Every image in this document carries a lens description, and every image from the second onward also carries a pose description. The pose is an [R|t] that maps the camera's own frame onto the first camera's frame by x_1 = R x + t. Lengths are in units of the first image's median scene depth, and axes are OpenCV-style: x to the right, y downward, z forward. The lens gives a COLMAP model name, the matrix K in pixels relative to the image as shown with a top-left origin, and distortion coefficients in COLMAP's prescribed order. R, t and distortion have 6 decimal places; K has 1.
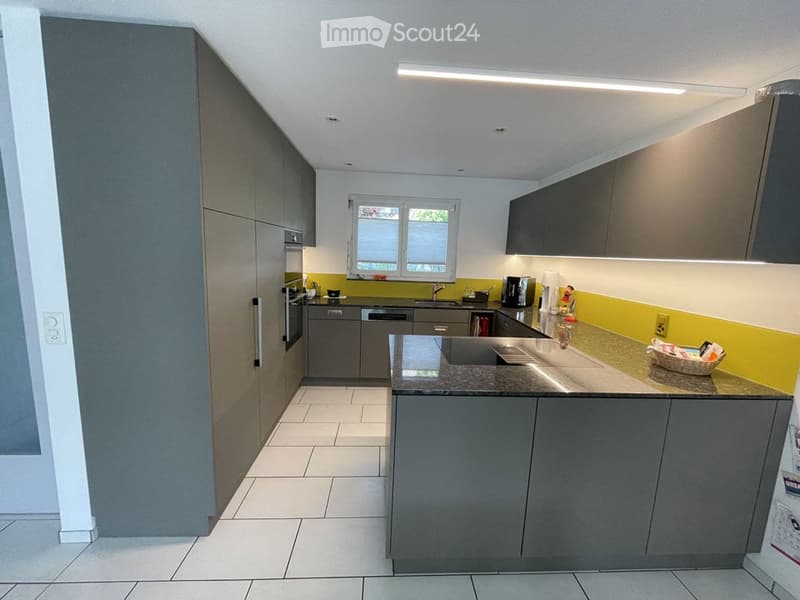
lens RADIAL K [[325.0, 0, 402.2], [0, 325.0, 296.2], [0, 0, 1]] dist [-0.002585, 0.000106]
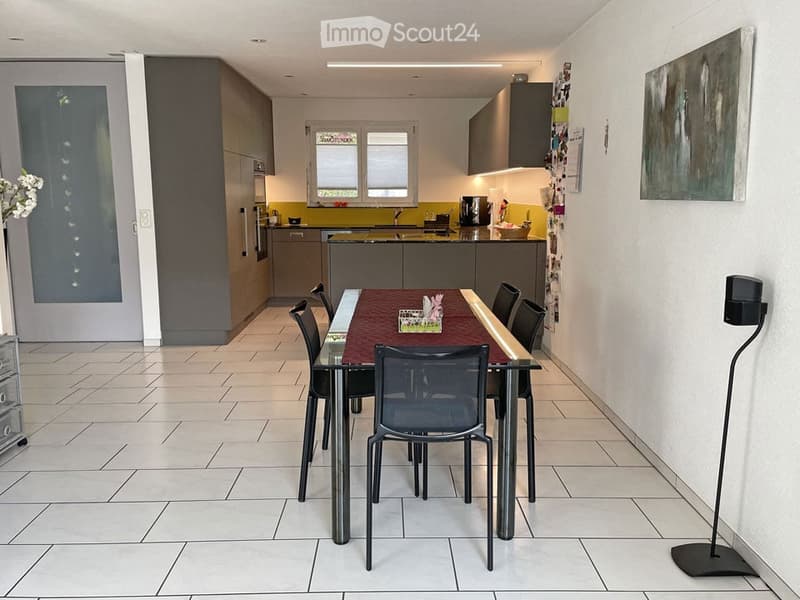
lens RADIAL K [[658.3, 0, 399.2], [0, 658.3, 301.1], [0, 0, 1]] dist [0.010725, 0.005257]
pose [[0.998369, -0.031267, -0.047768, 0.201472], [0.032488, 0.999160, 0.024993, 0.198110], [0.046946, -0.026504, 0.998546, -1.025658]]
